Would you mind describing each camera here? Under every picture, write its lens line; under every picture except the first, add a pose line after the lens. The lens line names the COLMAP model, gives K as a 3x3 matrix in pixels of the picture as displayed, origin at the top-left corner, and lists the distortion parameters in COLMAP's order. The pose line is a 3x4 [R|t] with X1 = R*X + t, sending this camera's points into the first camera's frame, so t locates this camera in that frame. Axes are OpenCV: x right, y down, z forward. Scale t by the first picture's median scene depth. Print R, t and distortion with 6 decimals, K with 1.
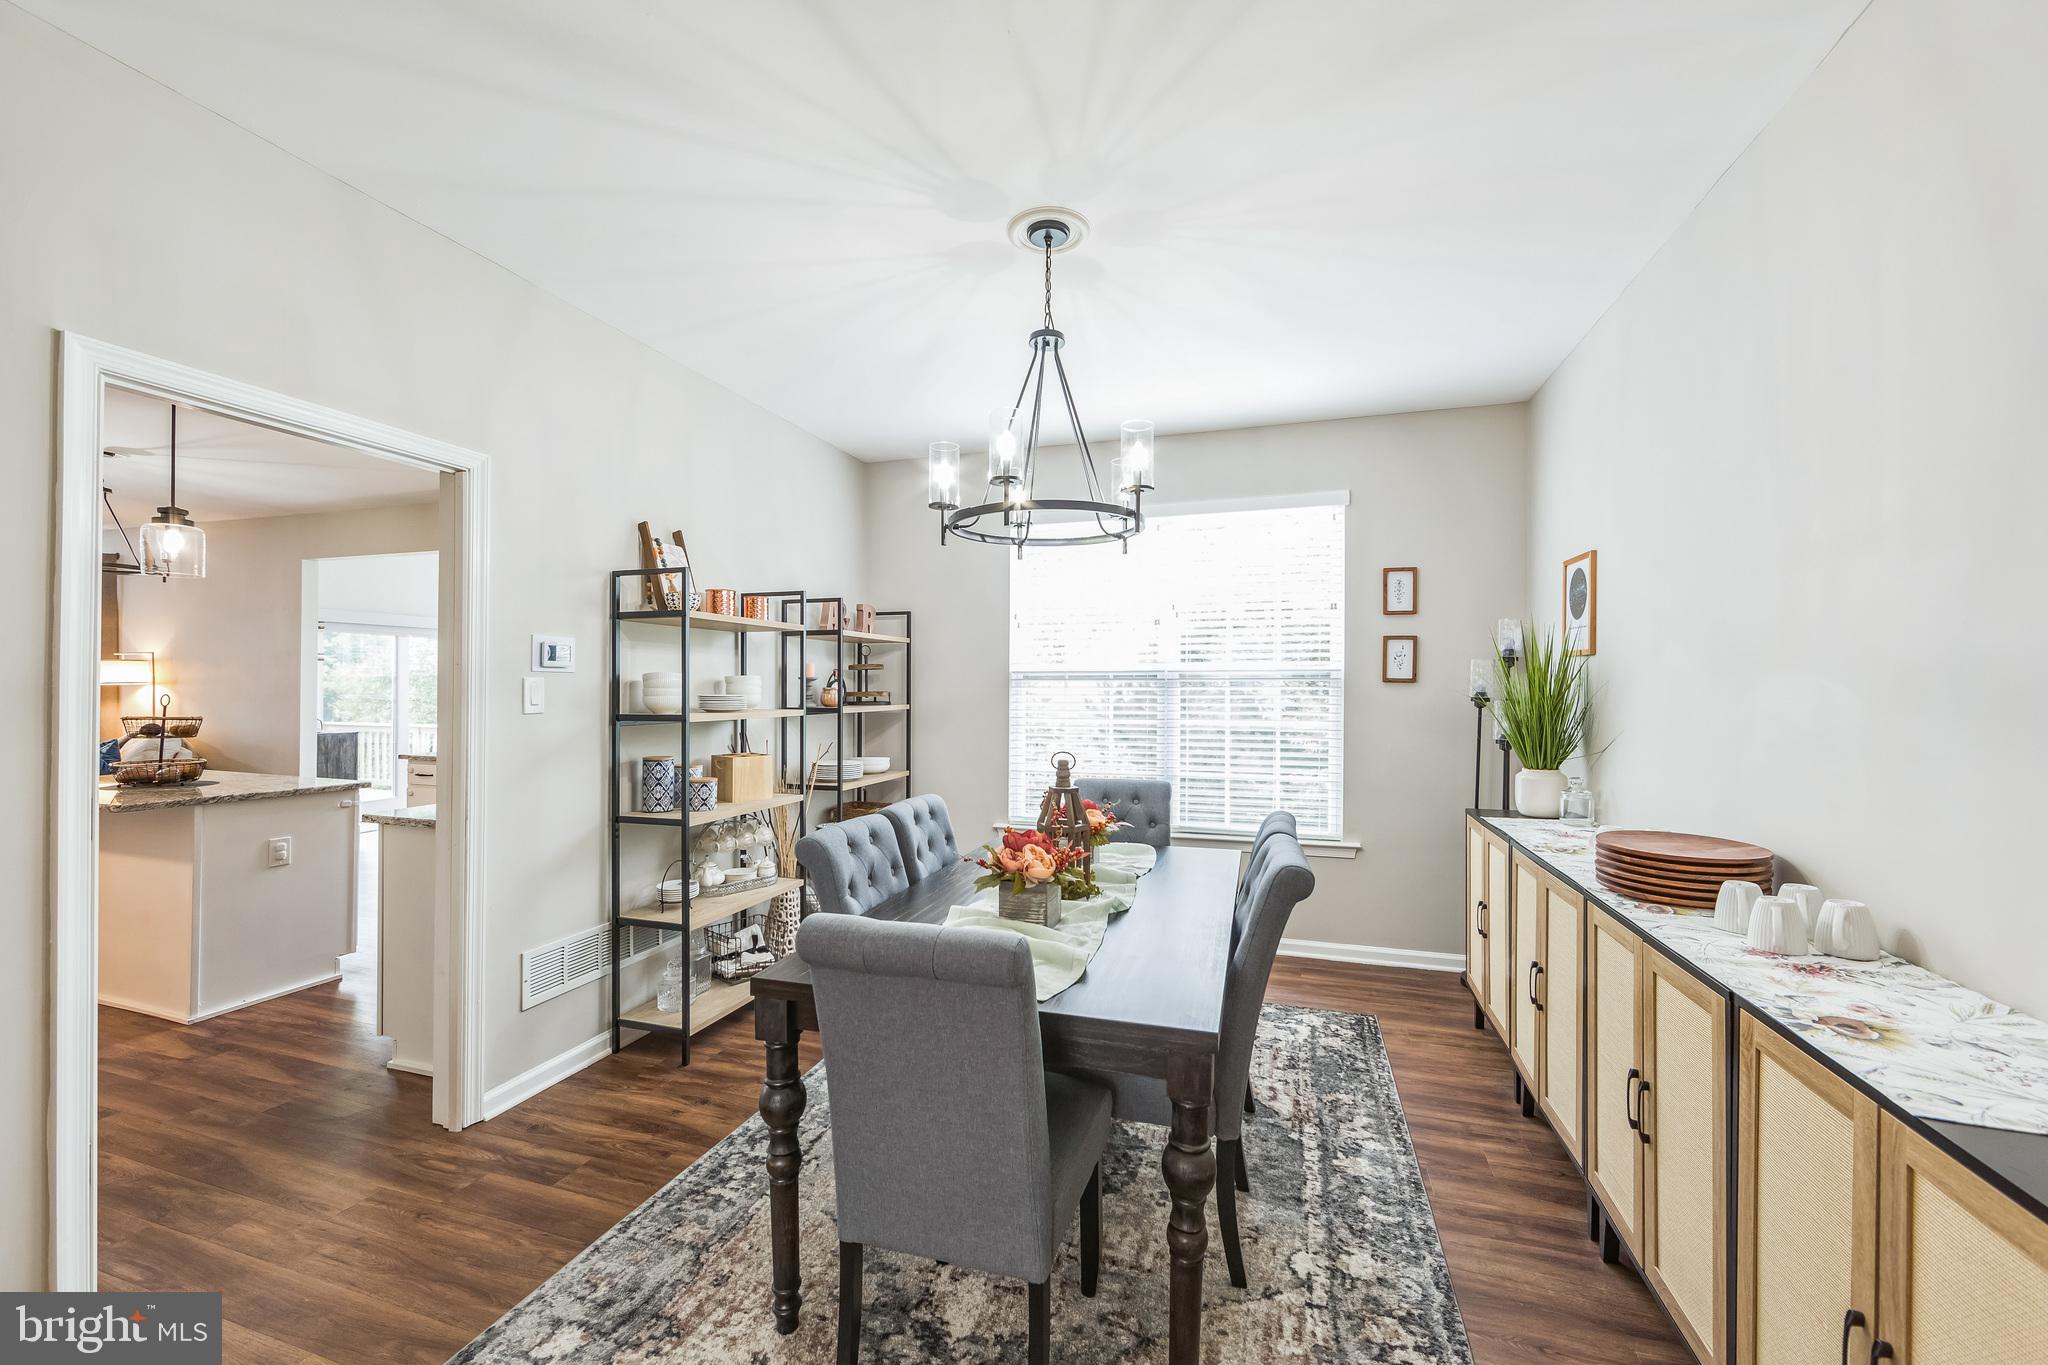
lens RADIAL K [[812.6, 0, 1029.5], [0, 812.6, 678.7], [0, 0, 1]] dist [-0.007263, 0.001657]
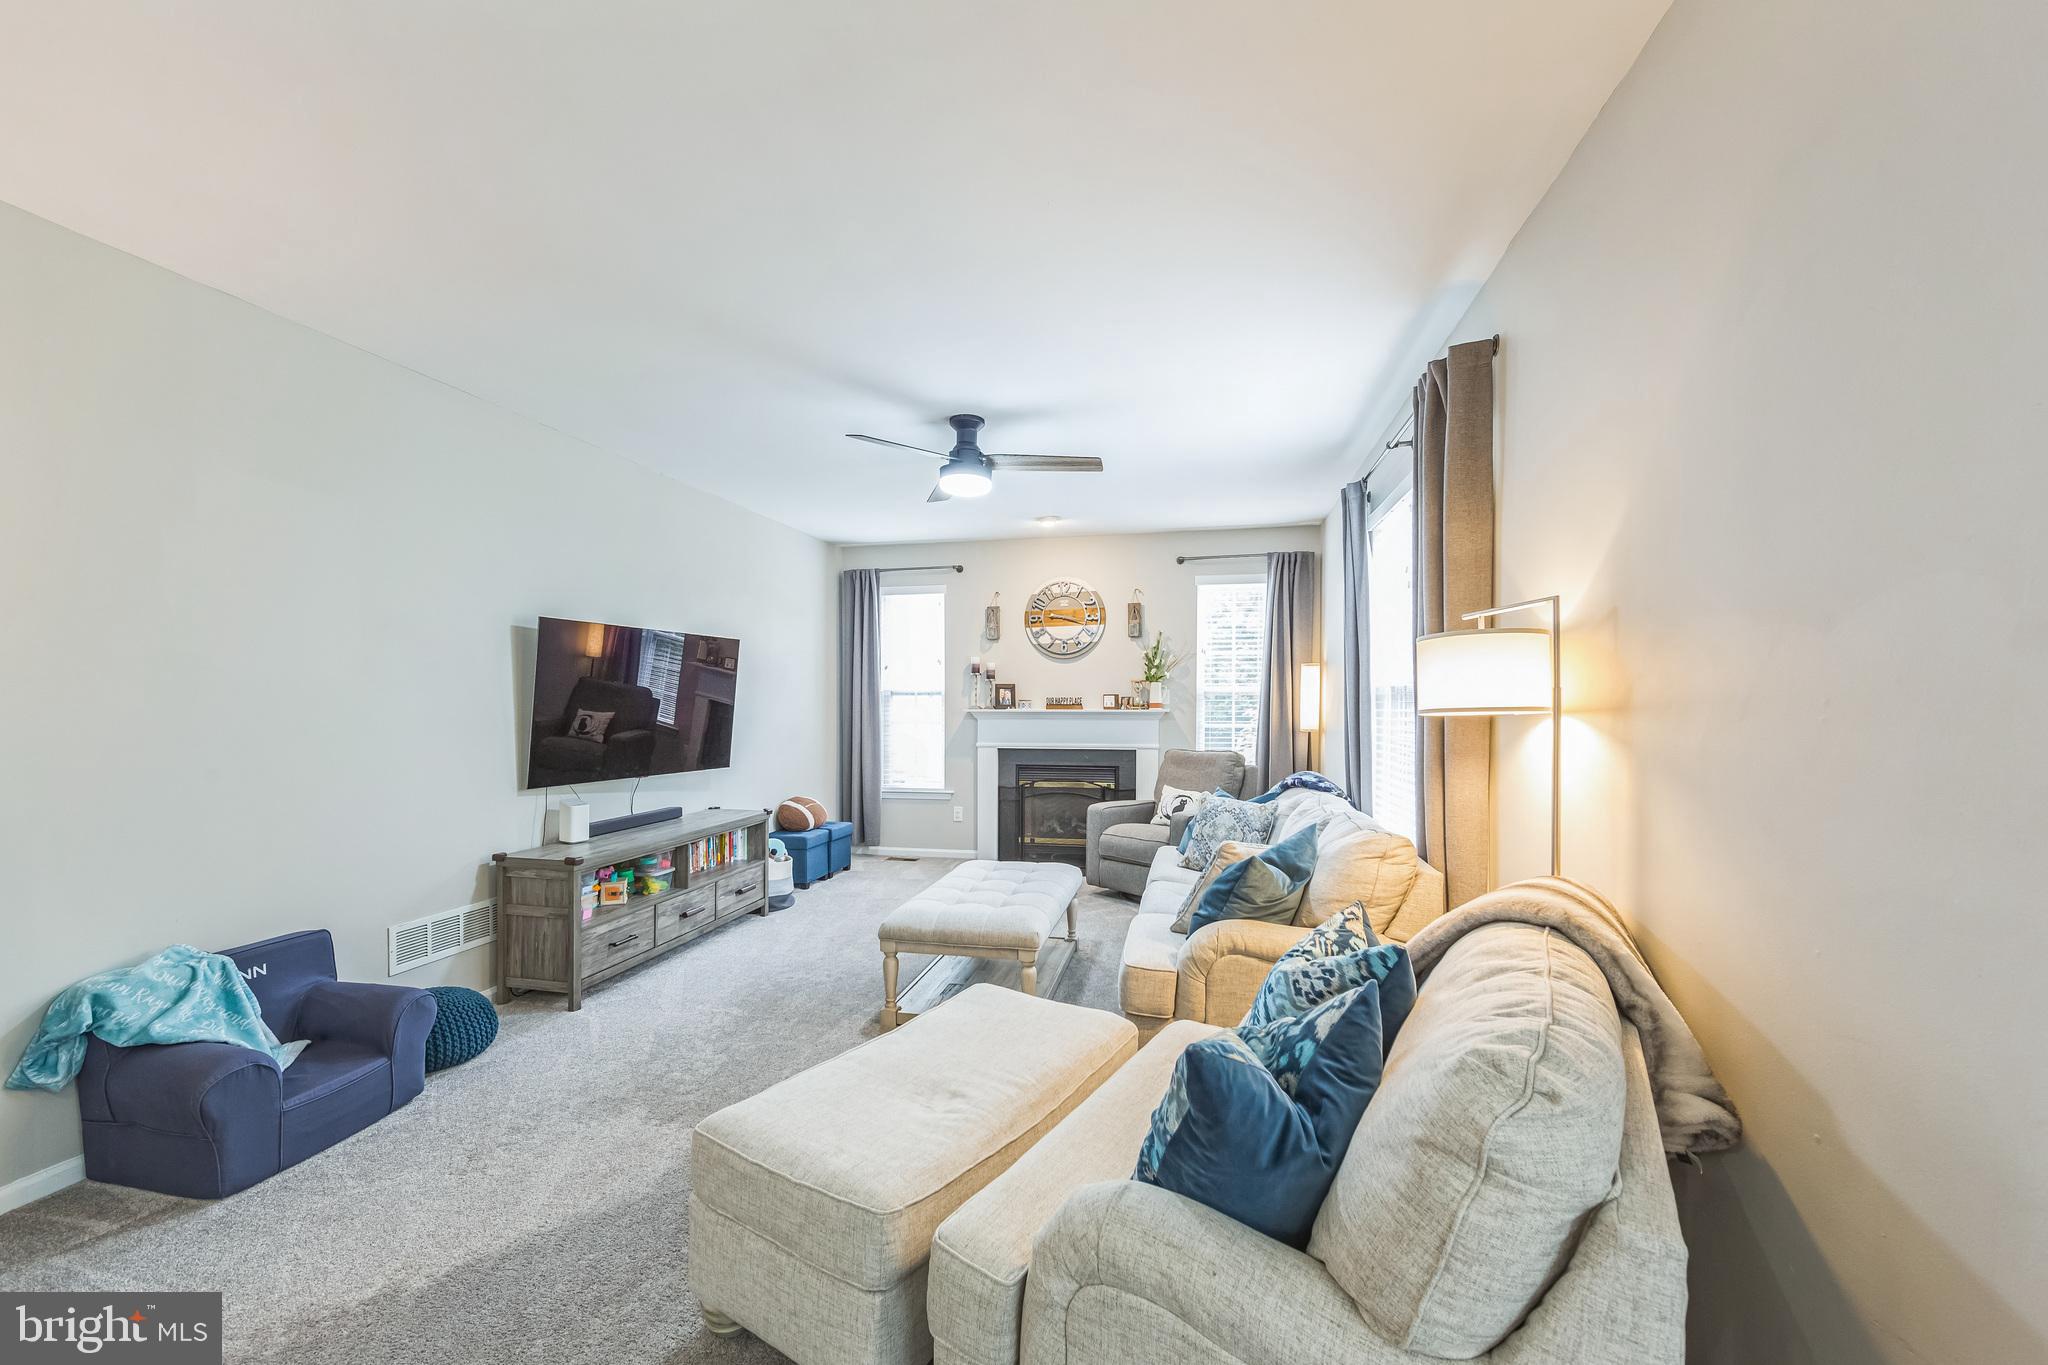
lens RADIAL K [[812.6, 0, 1010.3], [0, 812.6, 697.7], [0, 0, 1]] dist [-0.007263, 0.001657]
pose [[0.083521, -0.004938, -0.996494, -1.908016], [0.003988, 0.999981, -0.004621, 0.005367], [0.996498, -0.003589, 0.083539, 1.834086]]
